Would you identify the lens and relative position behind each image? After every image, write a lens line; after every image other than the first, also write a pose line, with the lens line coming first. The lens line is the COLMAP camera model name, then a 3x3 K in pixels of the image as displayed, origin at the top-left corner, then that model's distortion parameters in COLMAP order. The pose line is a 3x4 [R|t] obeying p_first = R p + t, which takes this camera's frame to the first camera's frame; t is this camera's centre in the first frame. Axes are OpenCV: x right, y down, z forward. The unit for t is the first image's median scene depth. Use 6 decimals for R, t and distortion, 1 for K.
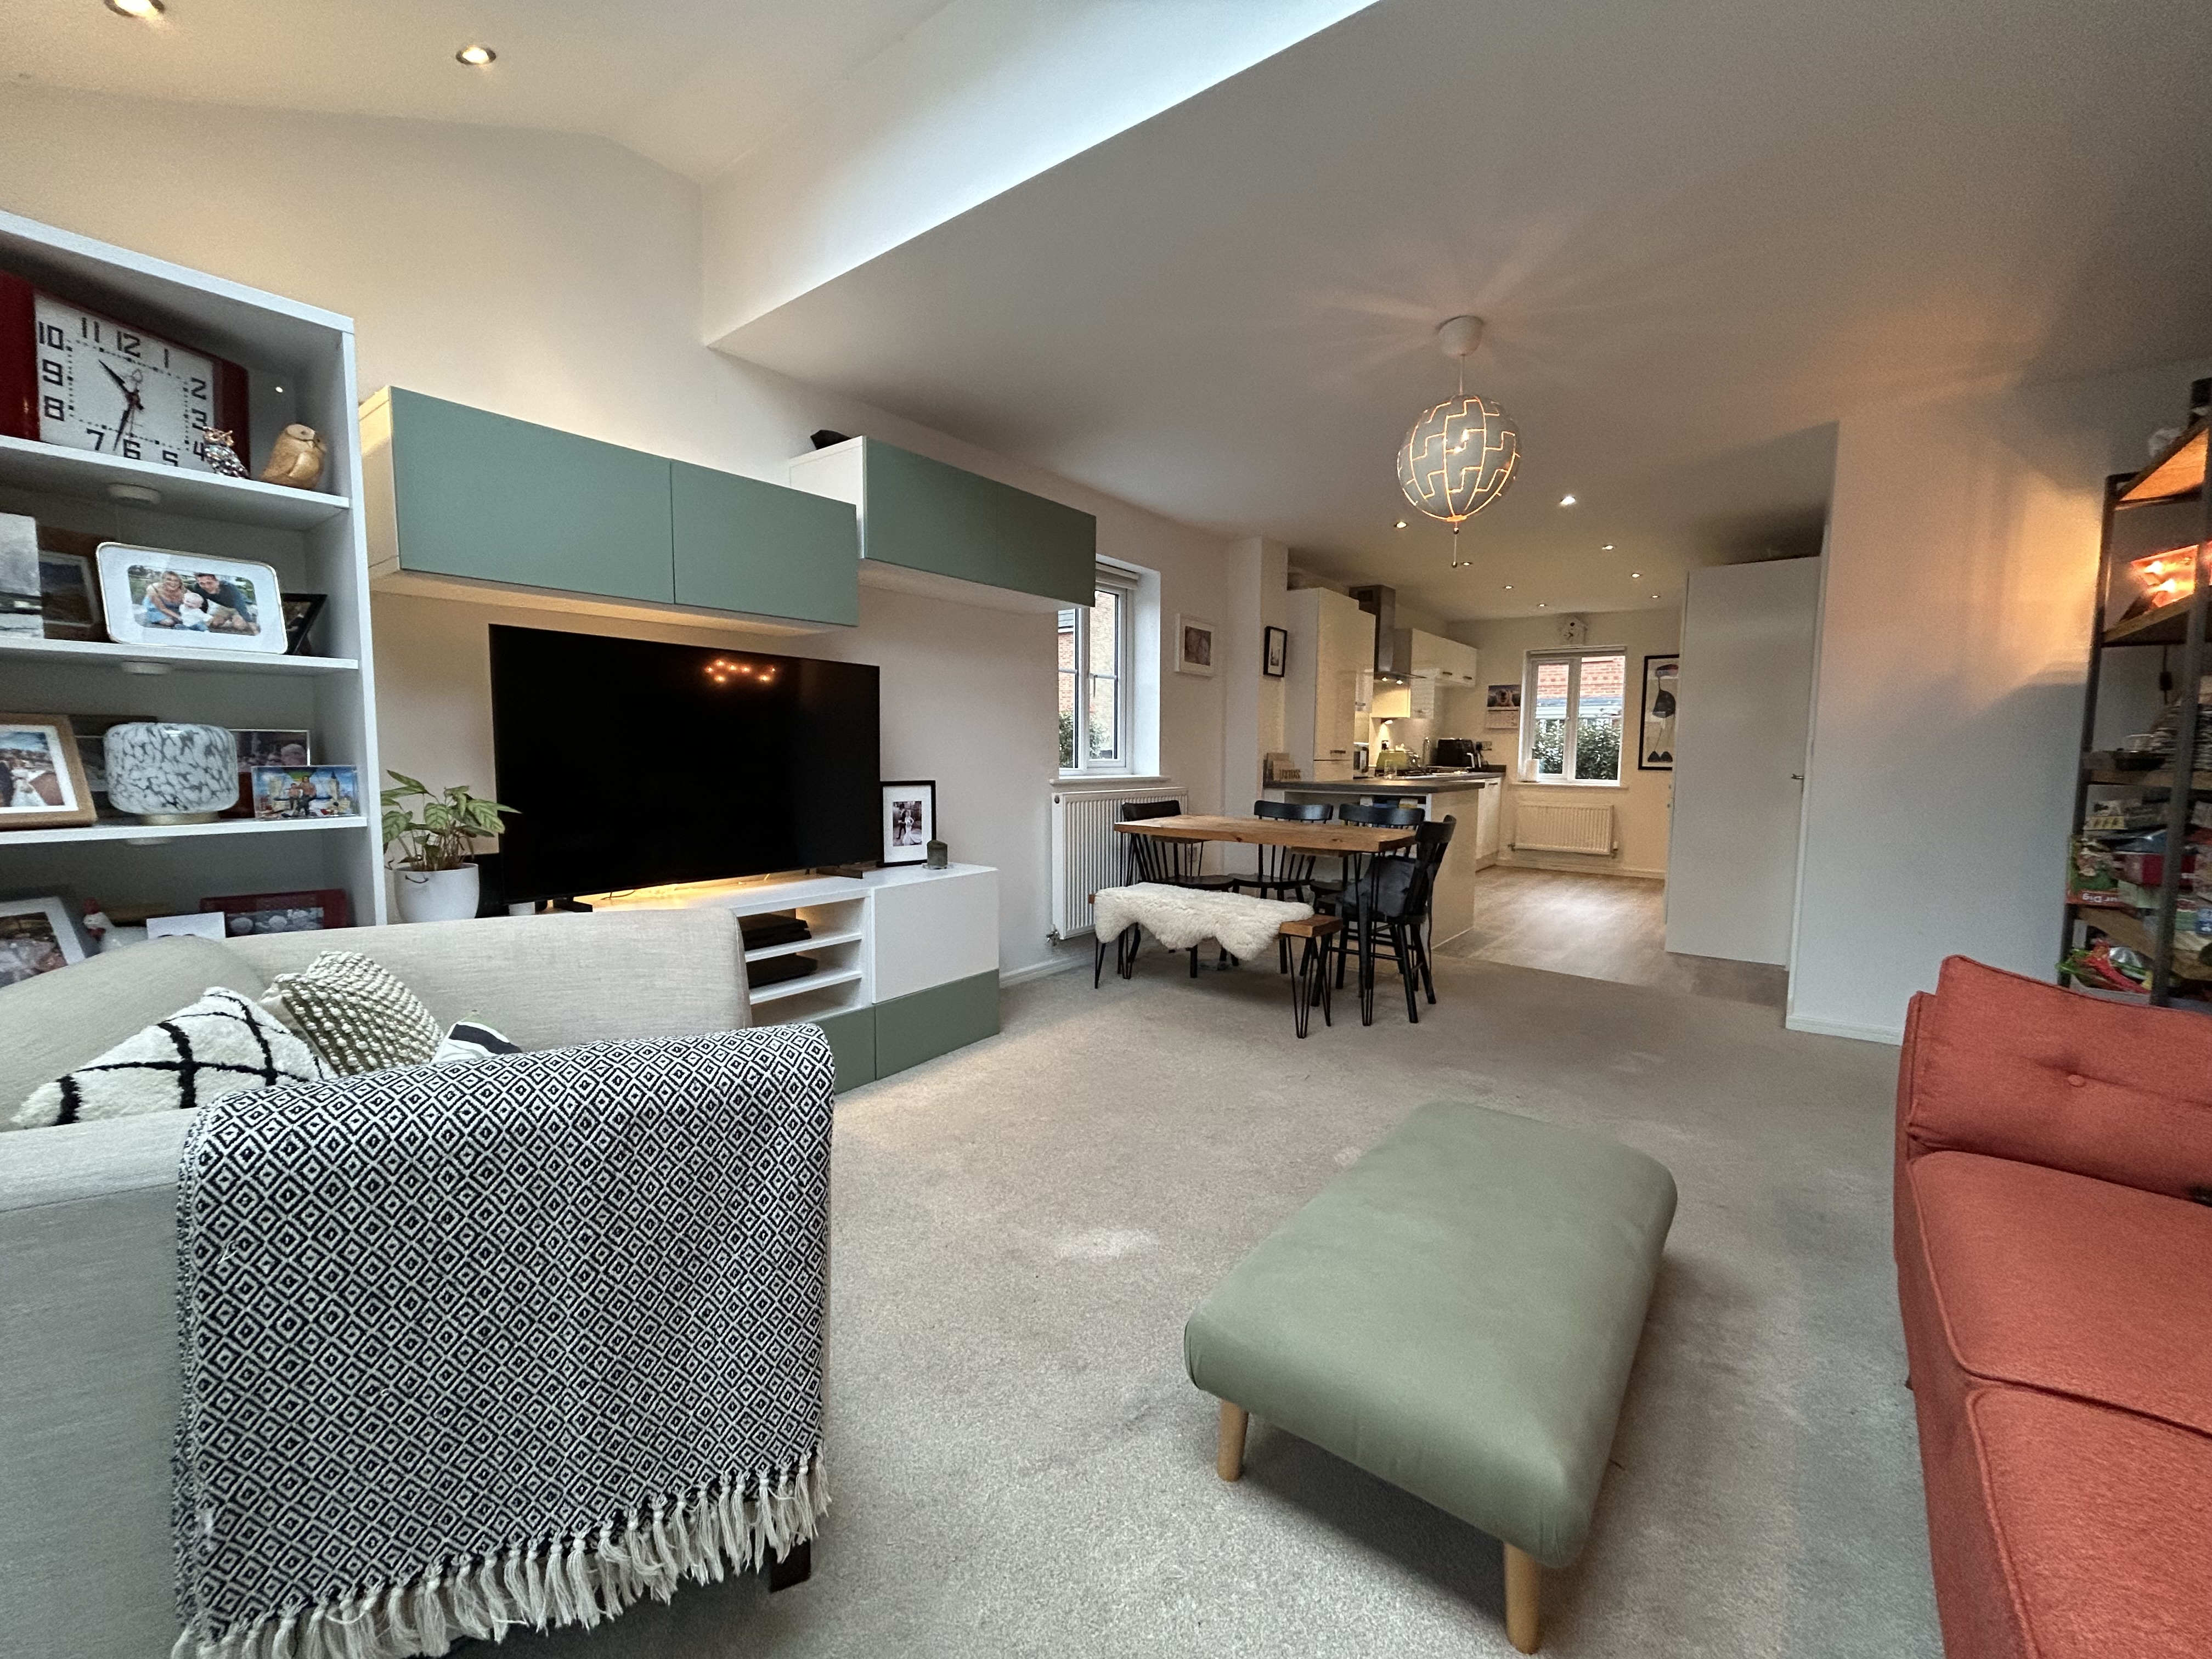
lens RADIAL K [[900.4, 0, 1106.0], [0, 900.4, 829.5], [0, 0, 1]] dist [-0.001985, -0.000137]
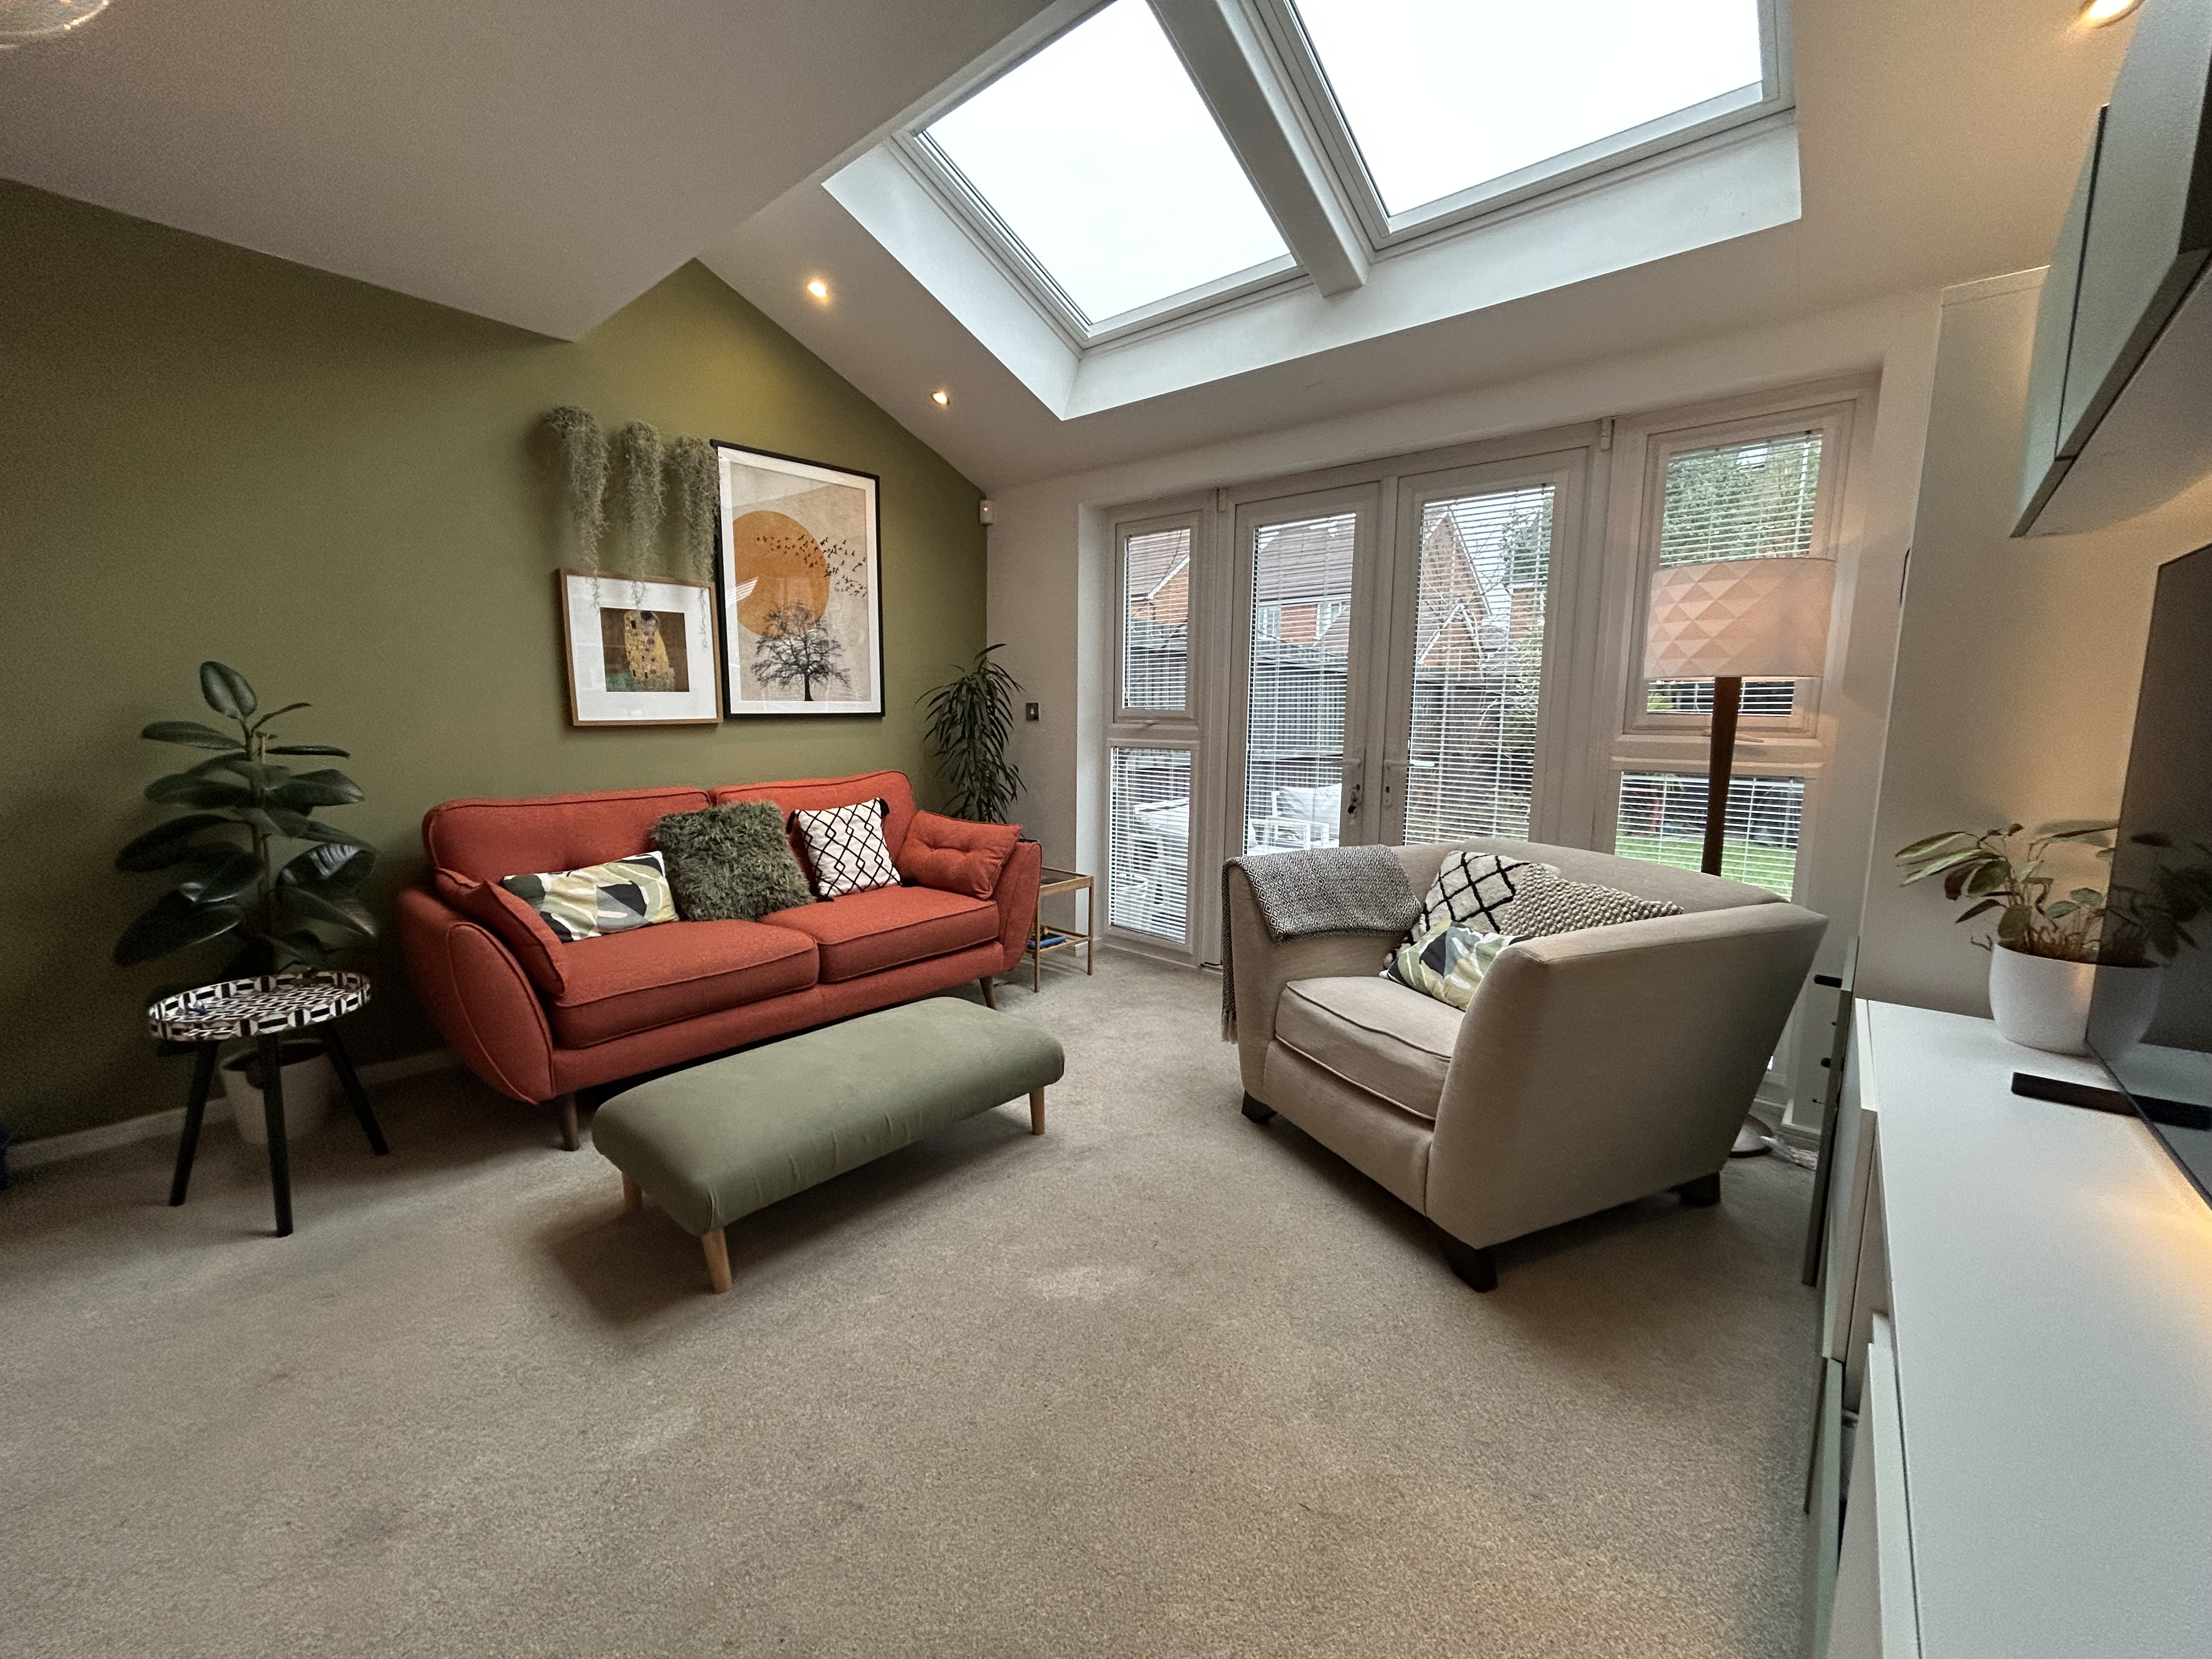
lens RADIAL K [[884.4, 0, 1110.9], [0, 884.4, 827.8], [0, 0, 1]] dist [-0.001527, -0.000301]
pose [[-0.998167, -0.024003, 0.055564, -0.022857], [-0.011410, 0.976165, 0.216728, -0.072074], [-0.059442, 0.215697, -0.974649, 0.650267]]
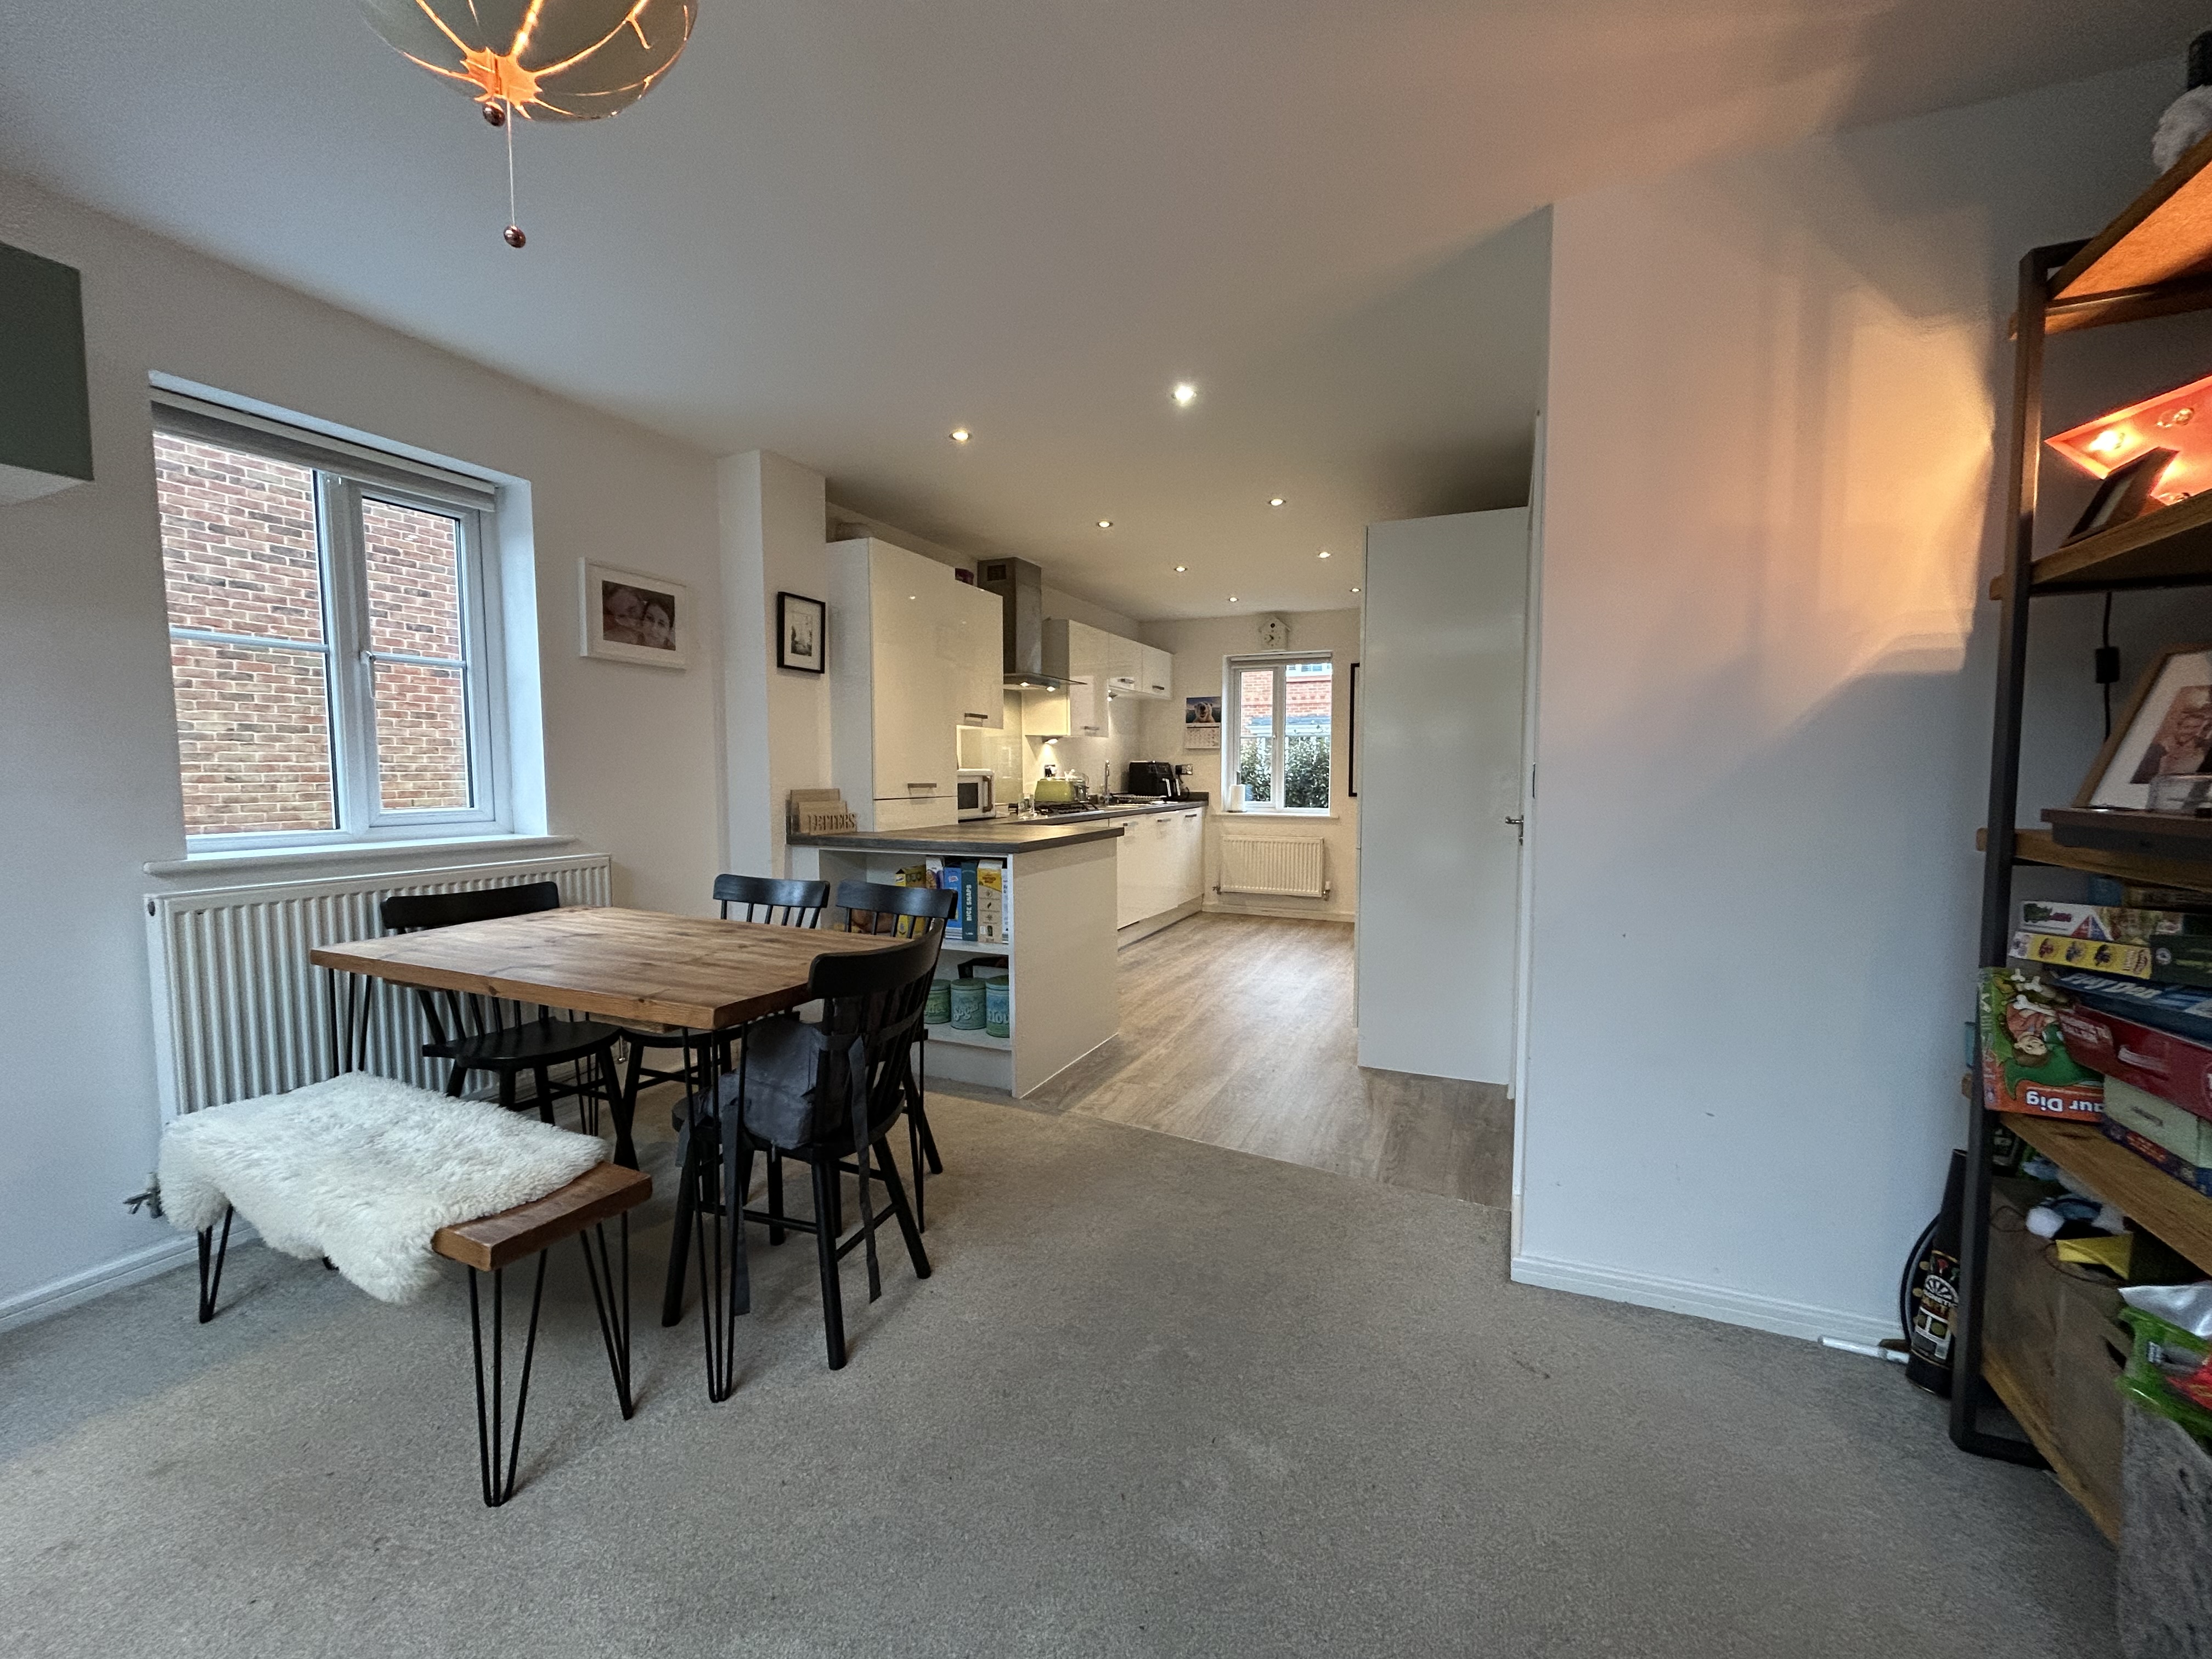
lens RADIAL K [[891.4, 0, 1114.9], [0, 891.4, 829.2], [0, 0, 1]] dist [0.001566, 0.000104]
pose [[0.972016, -0.024391, 0.233643, 0.254063], [0.028920, 0.999454, -0.015979, -0.040548], [-0.233126, 0.022289, 0.972191, 0.329165]]
